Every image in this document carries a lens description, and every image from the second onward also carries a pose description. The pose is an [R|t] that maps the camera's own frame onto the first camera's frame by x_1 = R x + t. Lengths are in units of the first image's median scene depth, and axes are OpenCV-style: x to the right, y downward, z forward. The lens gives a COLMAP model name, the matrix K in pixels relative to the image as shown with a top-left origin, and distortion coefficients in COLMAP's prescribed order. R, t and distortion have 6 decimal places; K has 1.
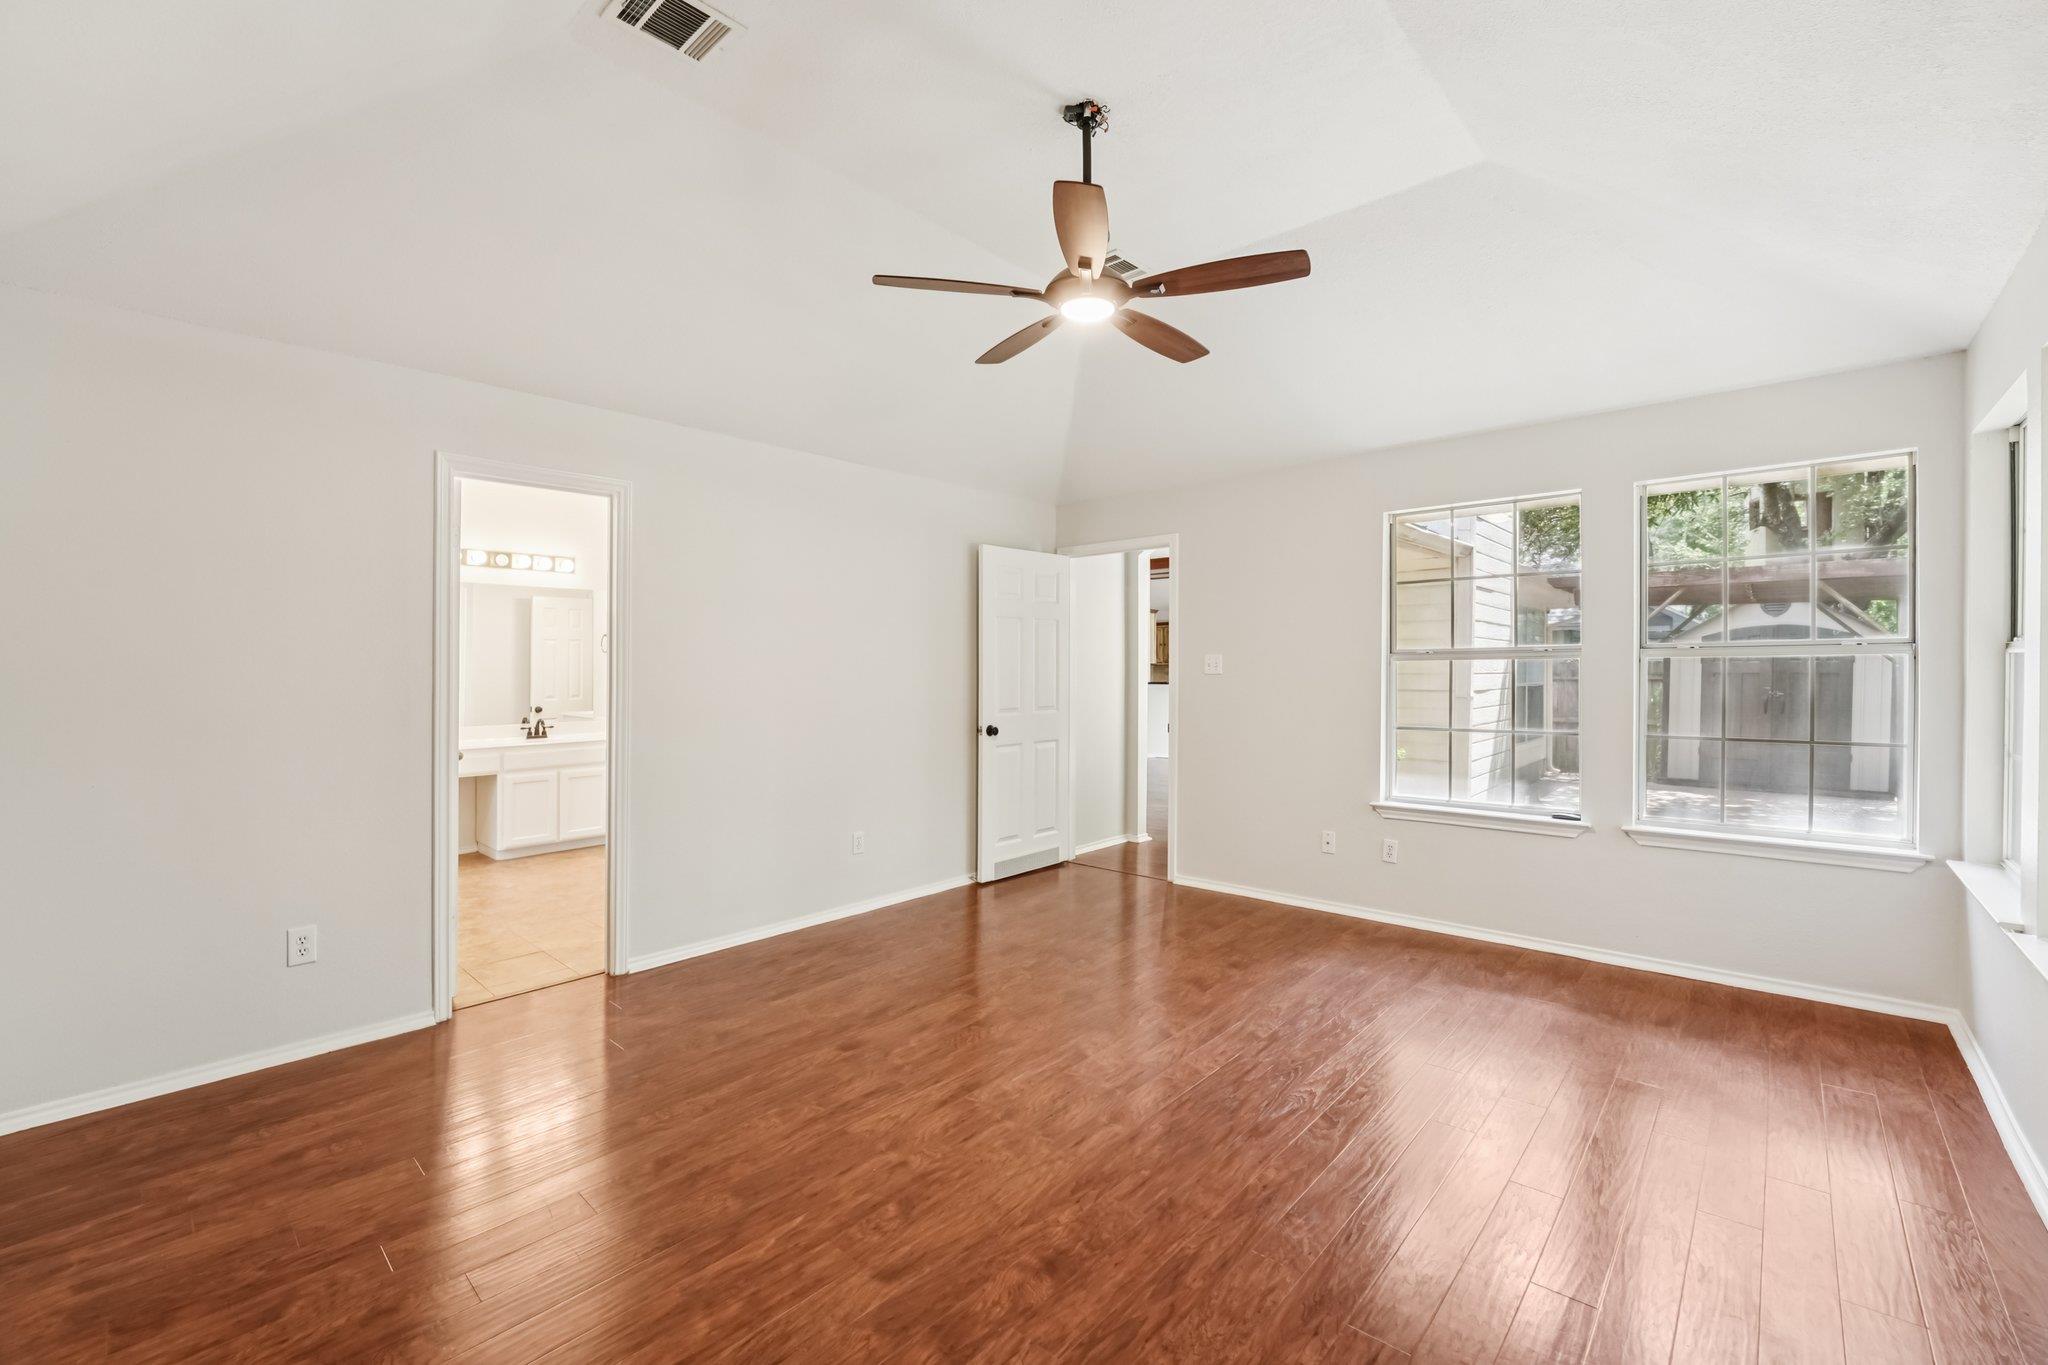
lens RADIAL K [[849.4, 0, 1033.5], [0, 849.4, 678.2], [0, 0, 1]] dist [-0.020273, 0.001747]
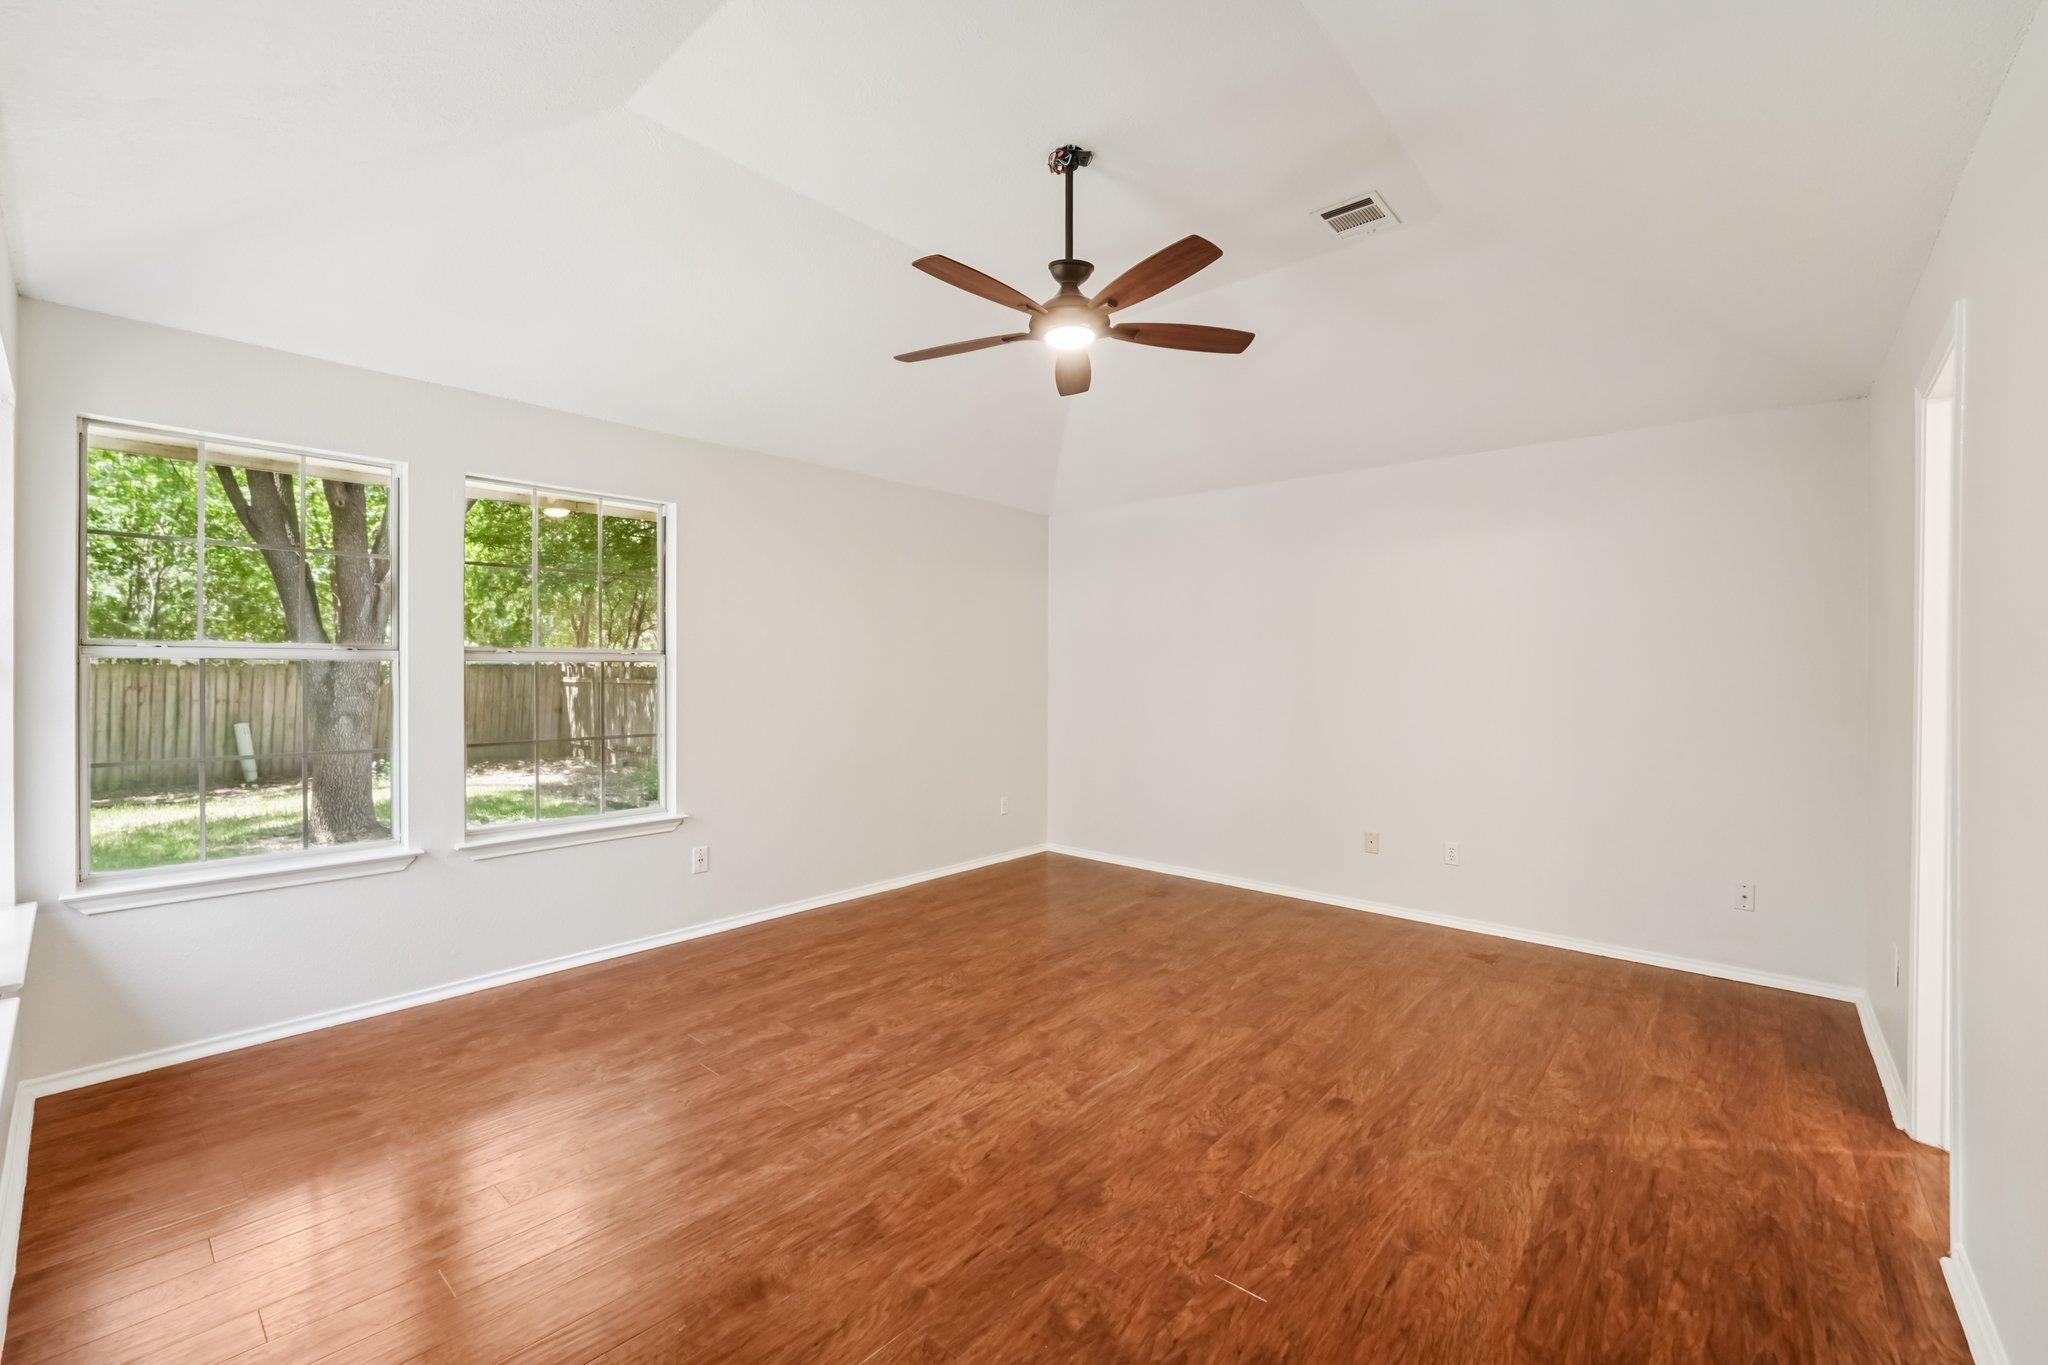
lens RADIAL K [[849.4, 0, 1024.7], [0, 849.4, 669.6], [0, 0, 1]] dist [-0.020273, 0.001747]
pose [[-0.999931, 0.000700, -0.011713, 0.130422], [0.000599, 0.999962, 0.008647, -0.021557], [0.011718, 0.008640, -0.999894, 2.104959]]
